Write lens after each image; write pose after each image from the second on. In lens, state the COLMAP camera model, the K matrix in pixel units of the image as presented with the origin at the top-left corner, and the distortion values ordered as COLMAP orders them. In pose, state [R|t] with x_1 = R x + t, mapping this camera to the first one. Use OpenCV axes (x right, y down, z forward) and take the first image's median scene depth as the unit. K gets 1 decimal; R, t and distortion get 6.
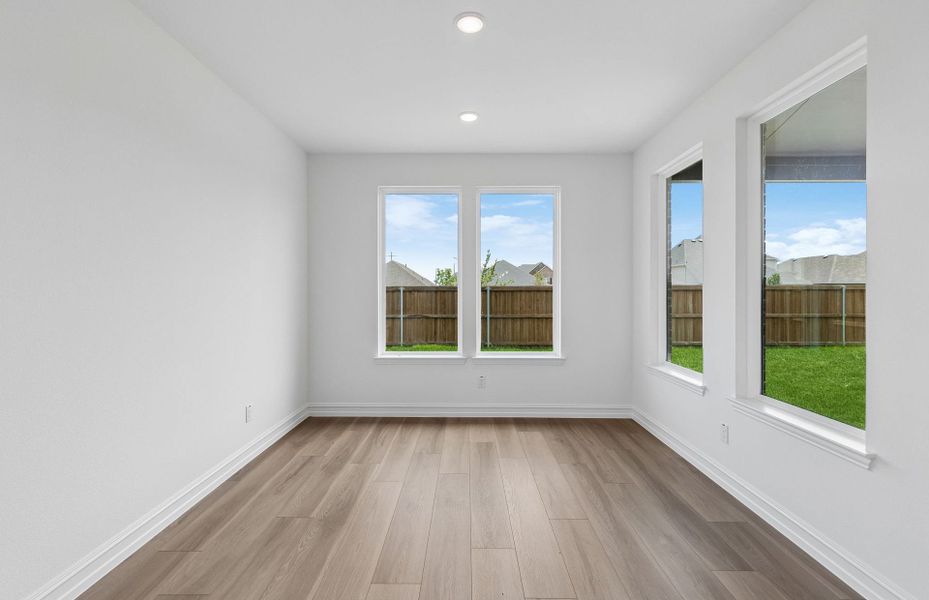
lens RADIAL K [[419.1, 0, 462.2], [0, 419.1, 292.0], [0, 0, 1]] dist [-0.001215, 0.000013]
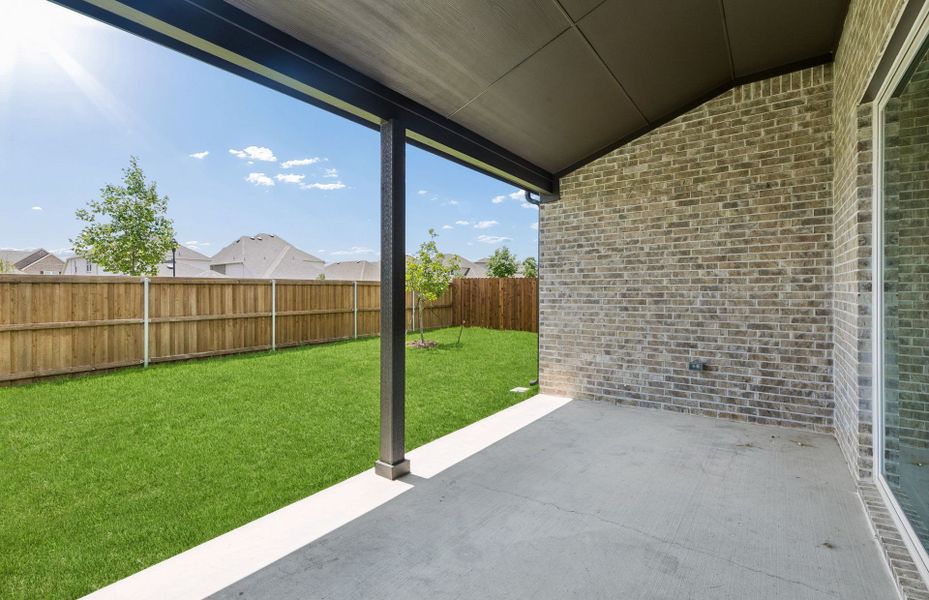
lens RADIAL K [[419.1, 0, 459.8], [0, 419.1, 294.7], [0, 0, 1]] dist [-0.001215, 0.000013]
pose [[0.588640, -0.009269, 0.808342, 0.225110], [0.003452, 0.999954, 0.008952, 0.009897], [-0.808388, -0.002479, 0.588644, 0.185302]]
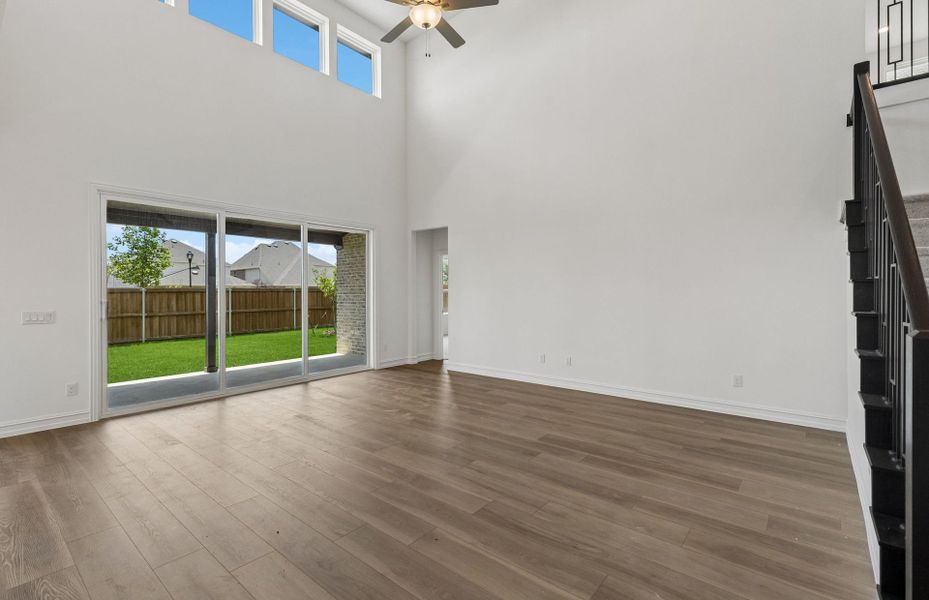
lens RADIAL K [[419.1, 0, 461.6], [0, 419.1, 294.8], [0, 0, 1]] dist [-0.001215, 0.000013]
pose [[0.635090, -0.007680, 0.772400, 0.150350], [0.005616, 0.999970, 0.005324, 0.002281], [-0.772417, 0.000956, 0.635114, -0.369173]]
